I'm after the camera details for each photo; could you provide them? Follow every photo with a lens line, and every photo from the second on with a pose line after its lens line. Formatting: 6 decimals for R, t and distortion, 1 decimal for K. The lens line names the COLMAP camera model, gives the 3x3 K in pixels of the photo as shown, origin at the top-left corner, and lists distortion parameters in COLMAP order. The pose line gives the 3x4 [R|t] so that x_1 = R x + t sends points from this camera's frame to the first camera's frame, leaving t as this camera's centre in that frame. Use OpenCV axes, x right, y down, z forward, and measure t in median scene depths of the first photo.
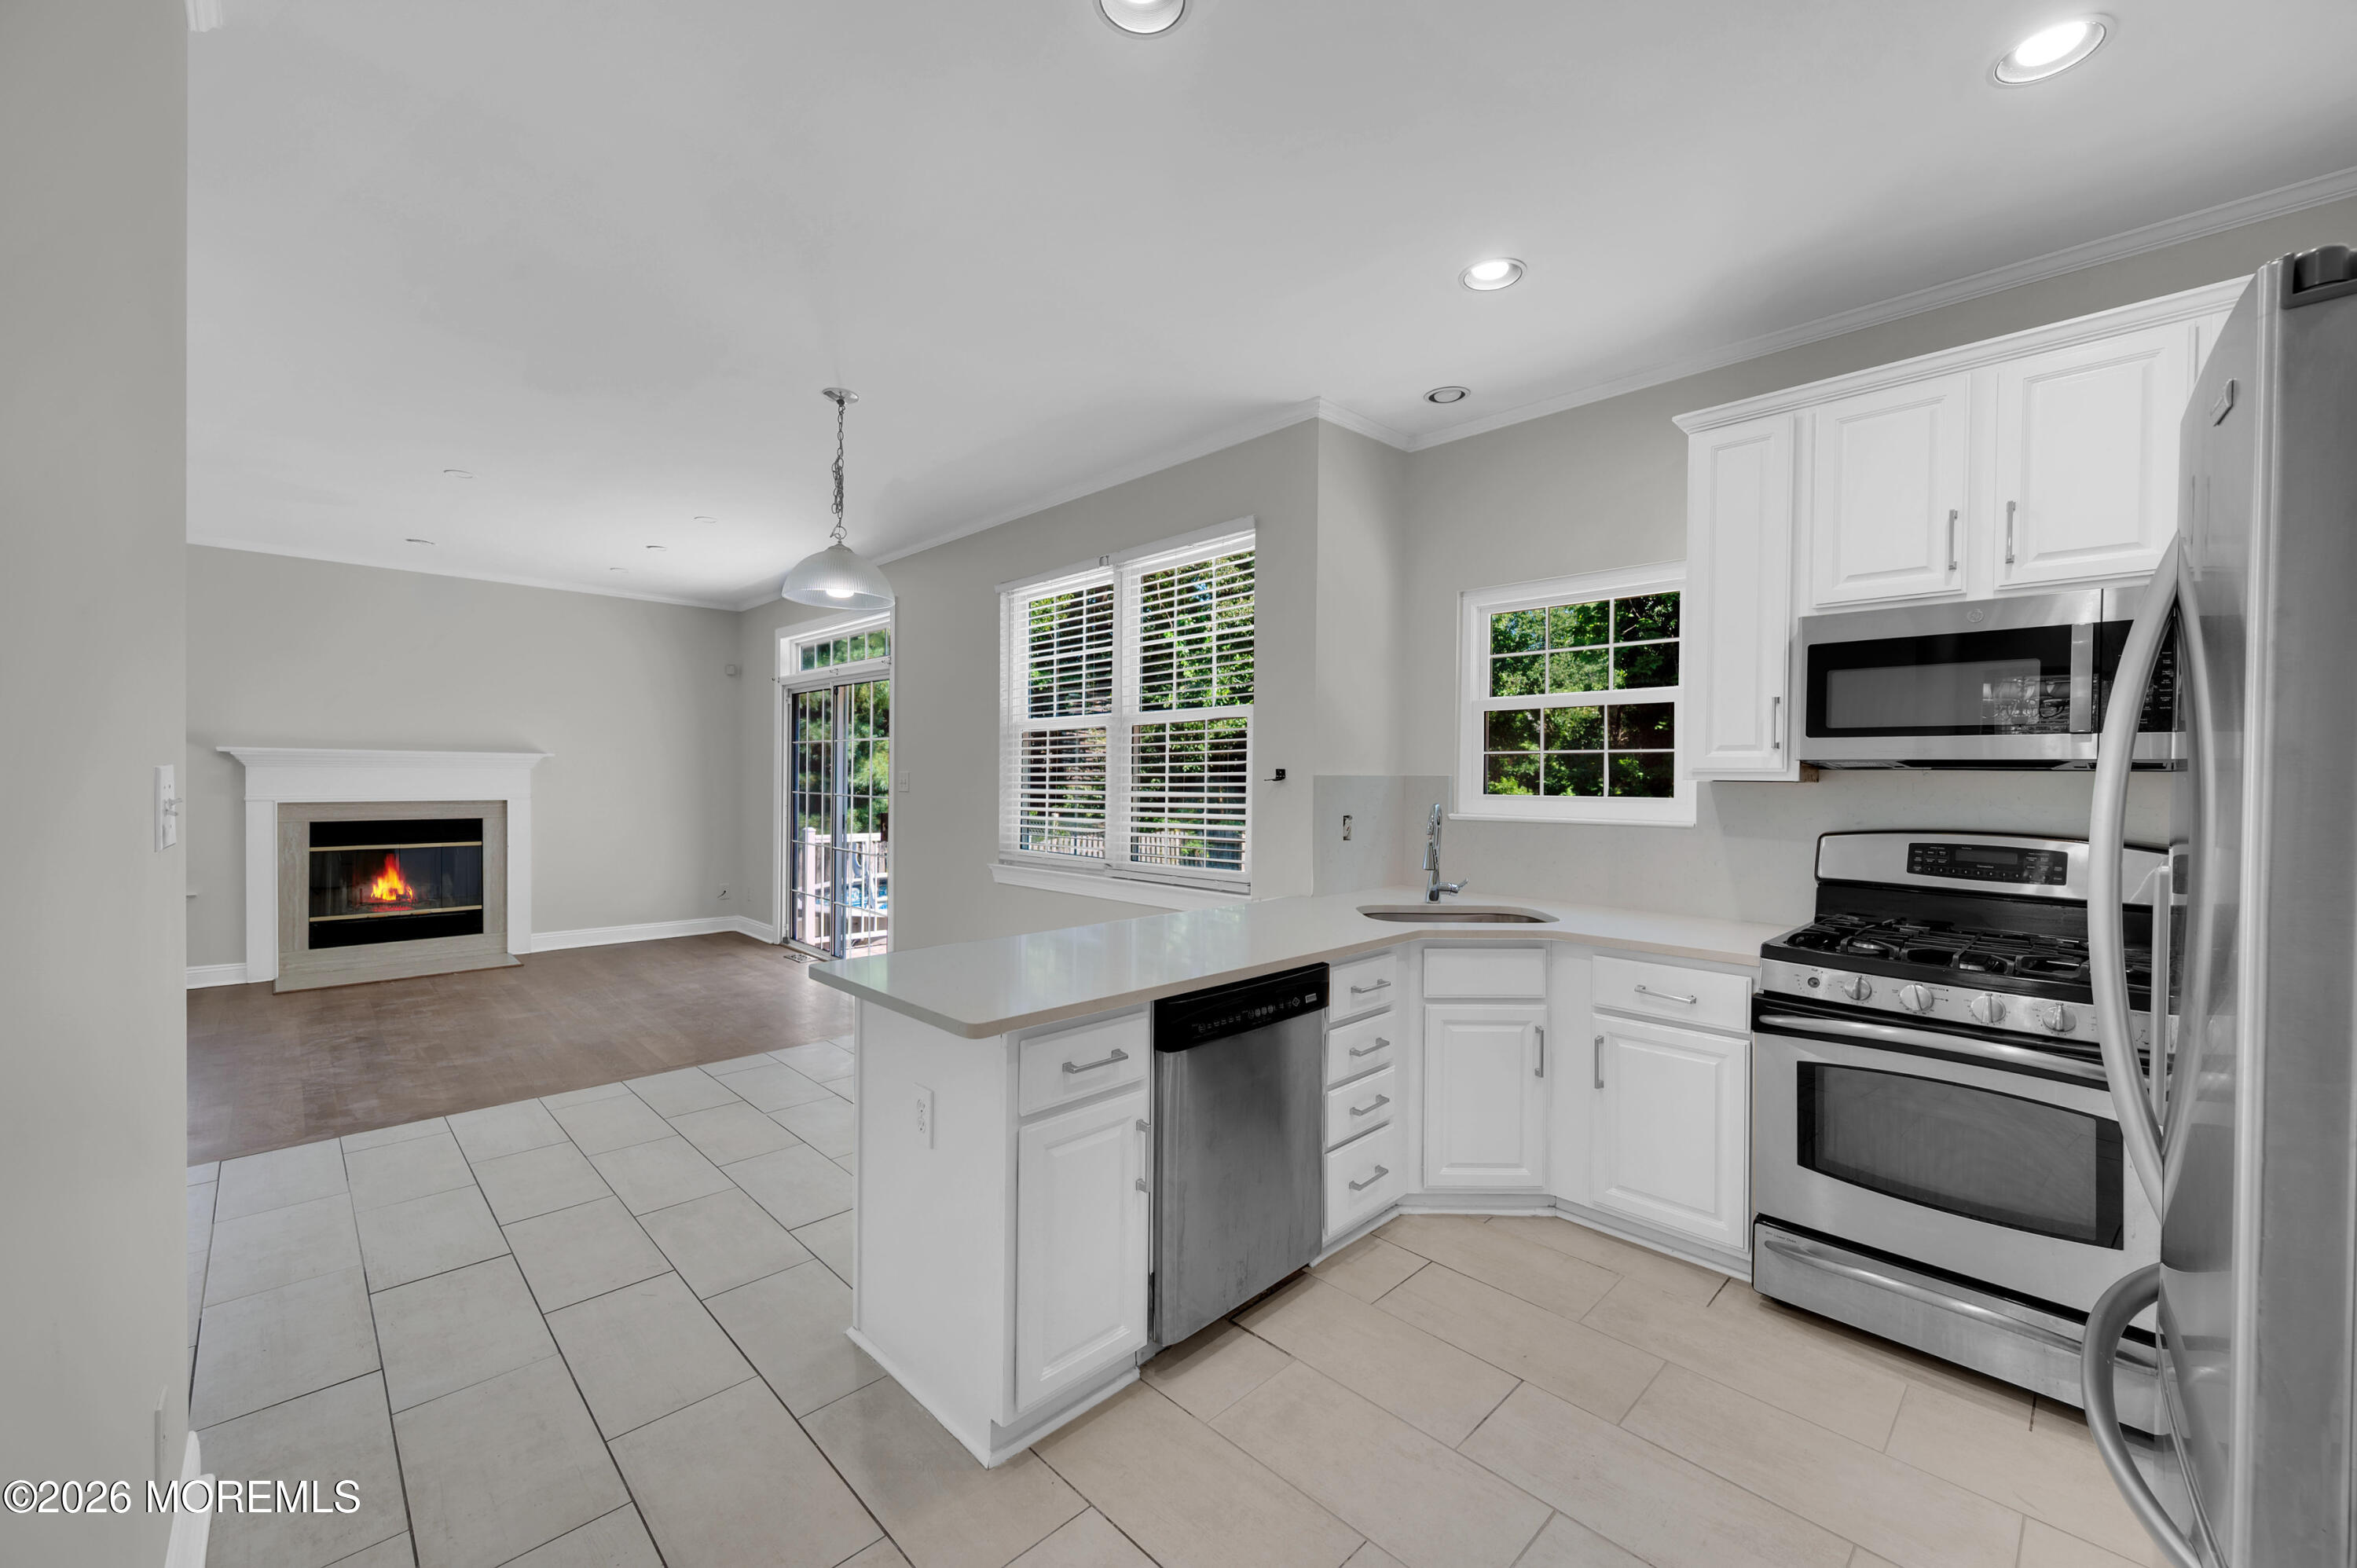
lens RADIAL K [[926.9, 0, 1178.9], [0, 926.9, 790.2], [0, 0, 1]] dist [-0.001236, -0.000142]
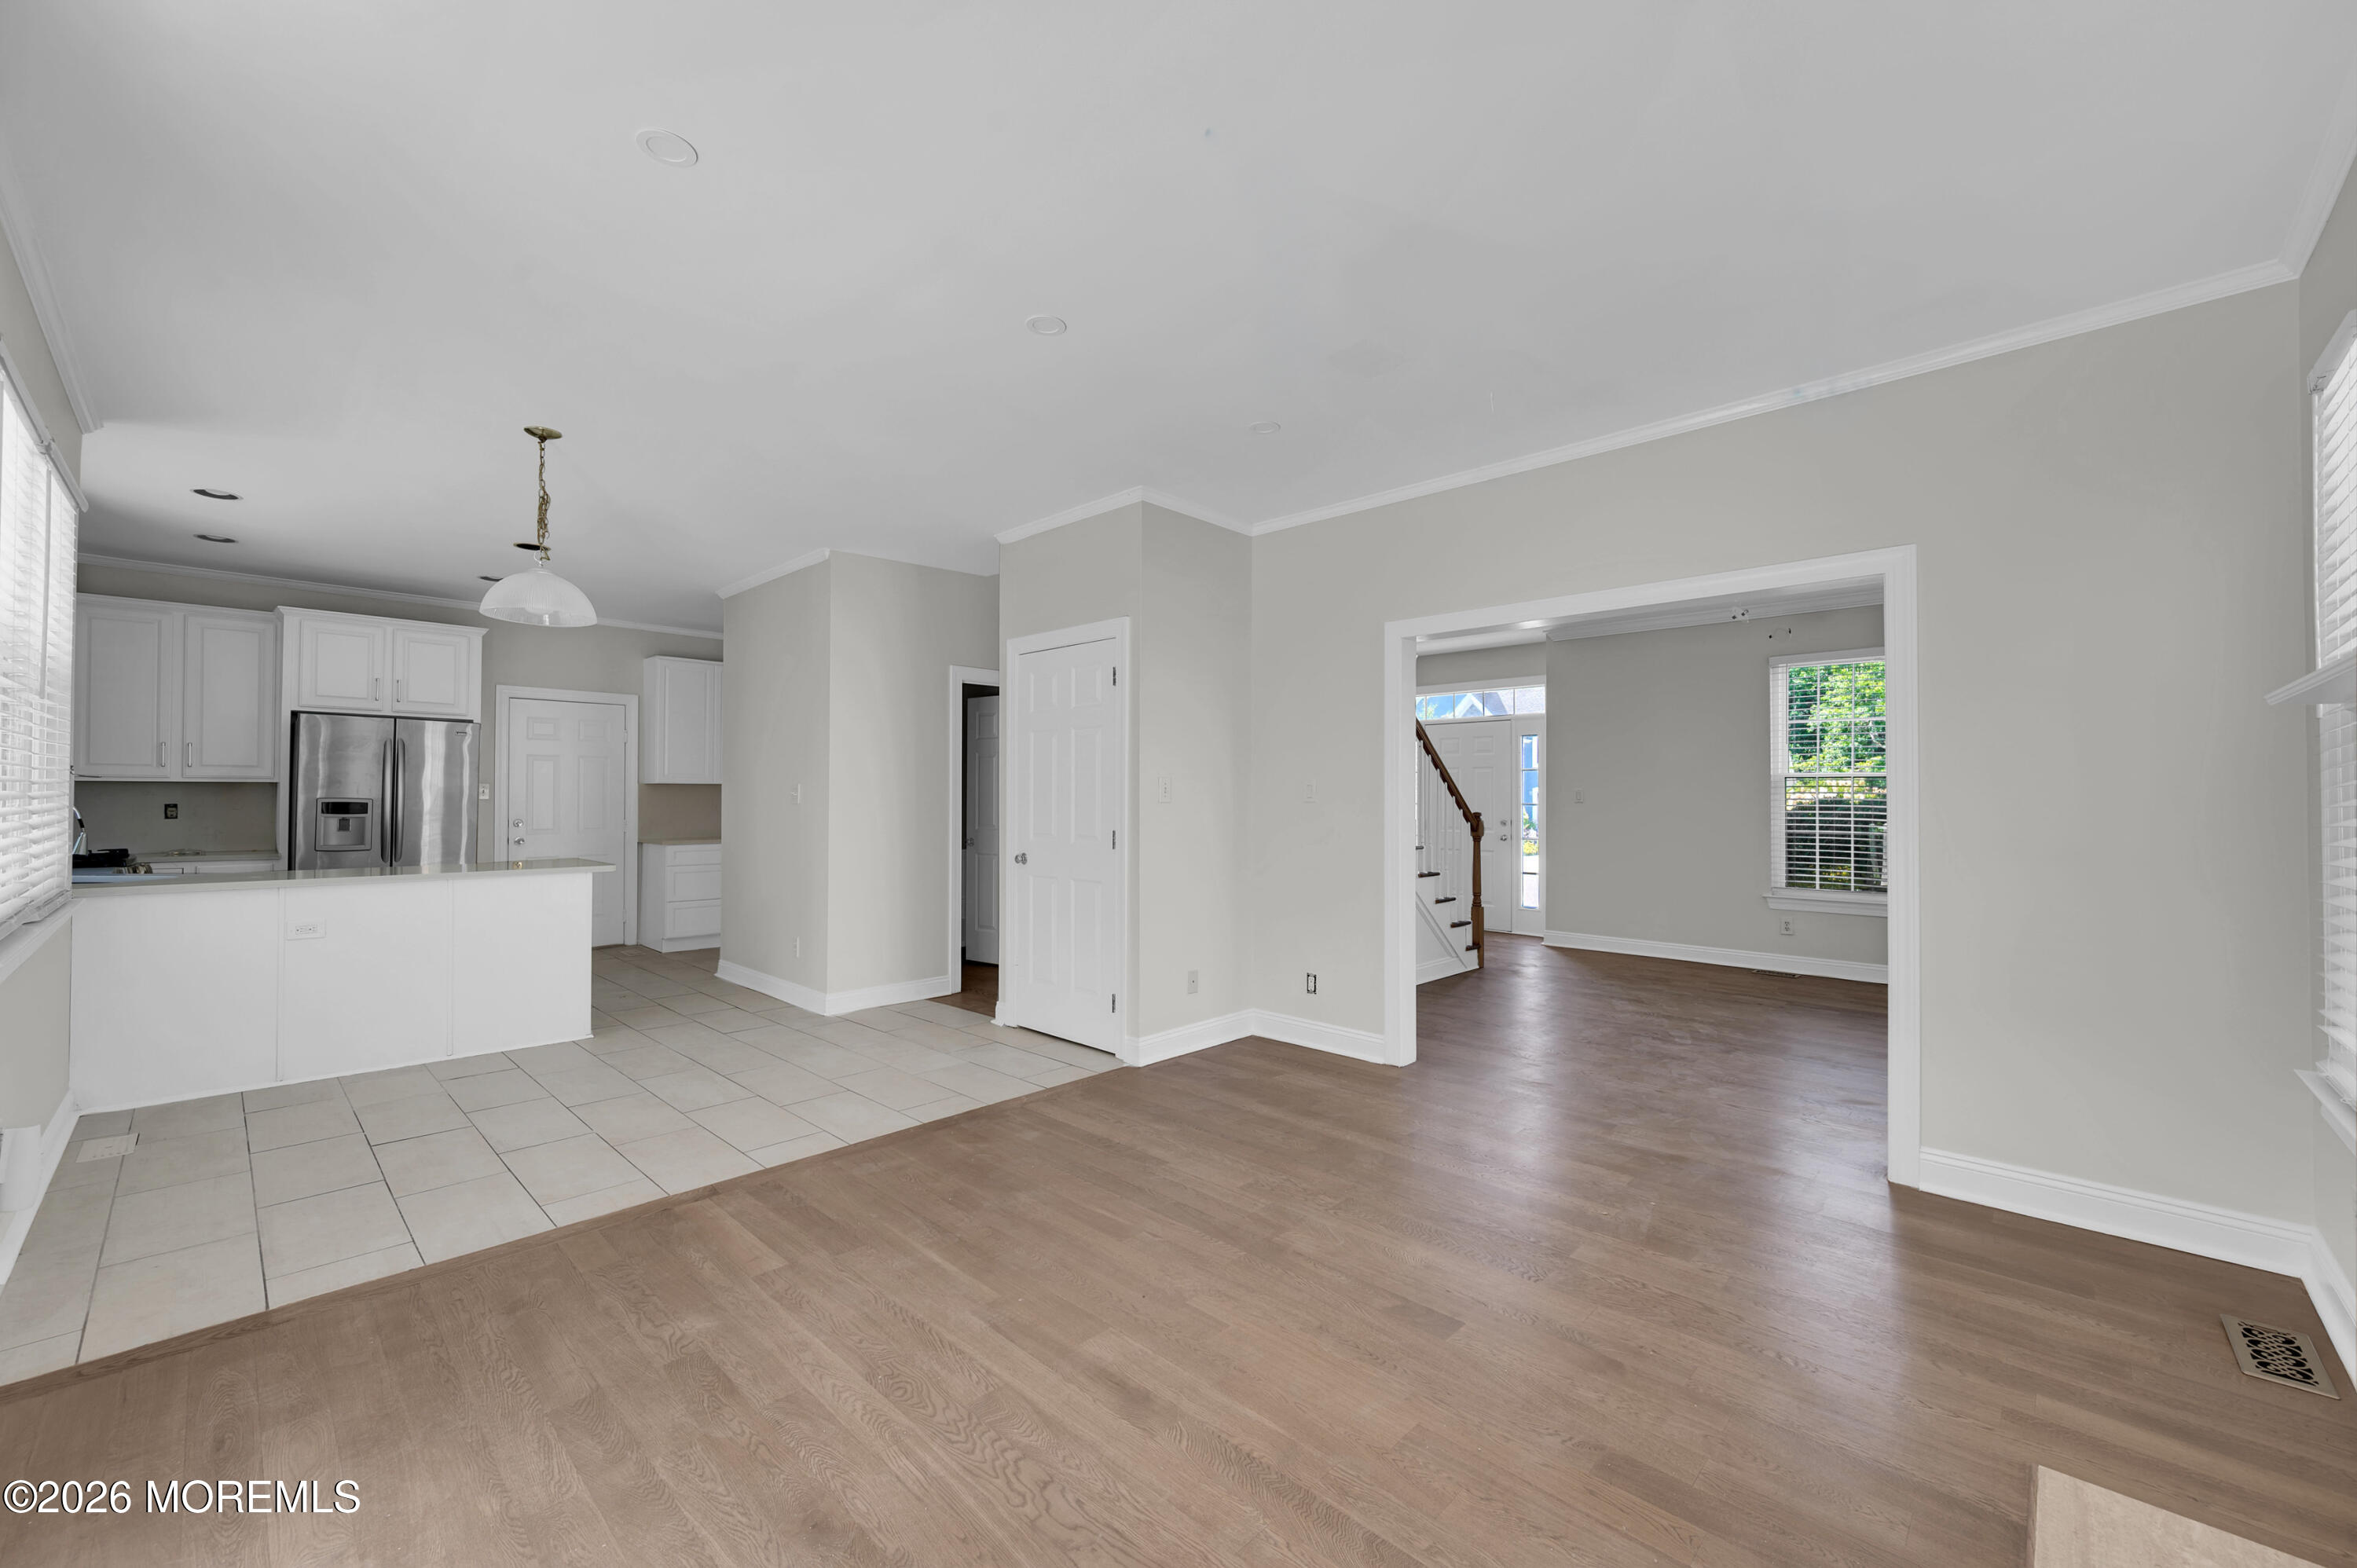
lens RADIAL K [[926.9, 0, 1179.7], [0, 926.9, 780.4], [0, 0, 1]] dist [-0.001236, -0.000142]
pose [[-0.999174, -0.014393, -0.038015, -0.613345], [-0.014320, 0.999895, -0.002208, -0.012225], [0.038042, -0.001662, -0.999275, 1.202170]]
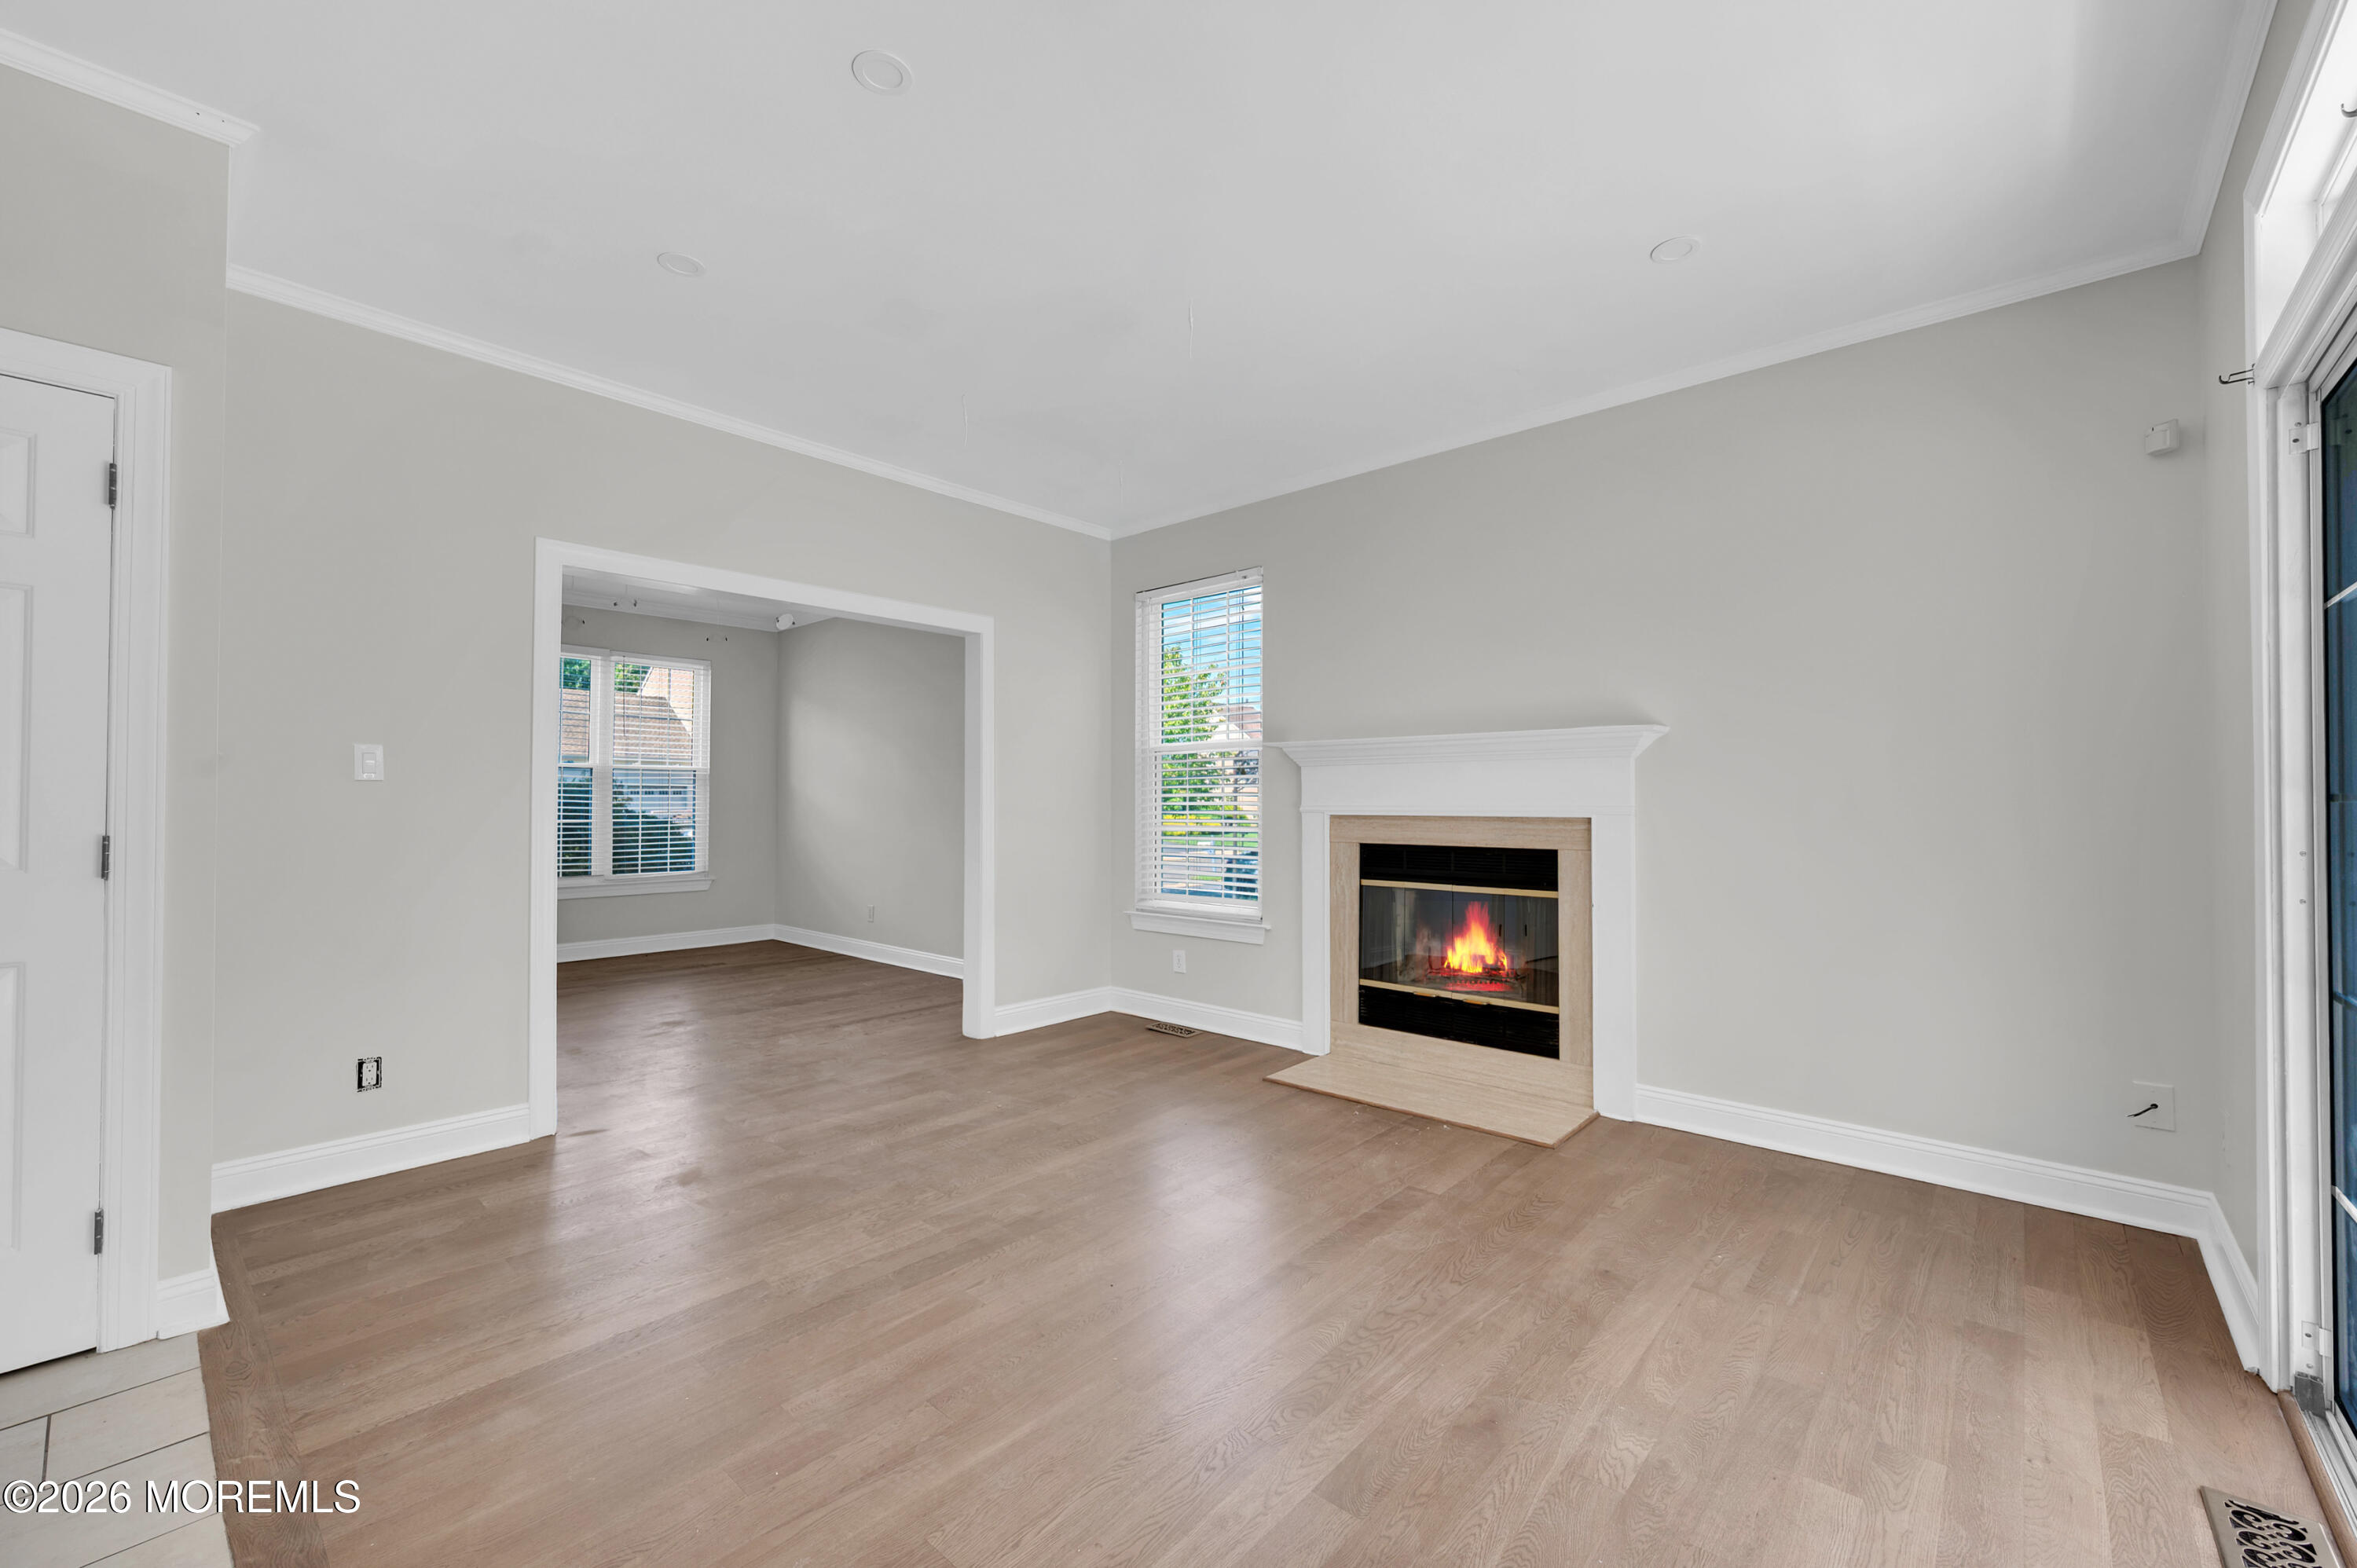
lens RADIAL K [[950.7, 0, 1191.0], [0, 950.7, 789.3], [0, 0, 1]] dist [0.000652, 0.000336]
pose [[0.080668, -0.022777, -0.996481, -0.222707], [-0.016356, 0.999574, -0.024172, 0.012847], [0.996607, 0.018249, 0.080261, 0.805901]]
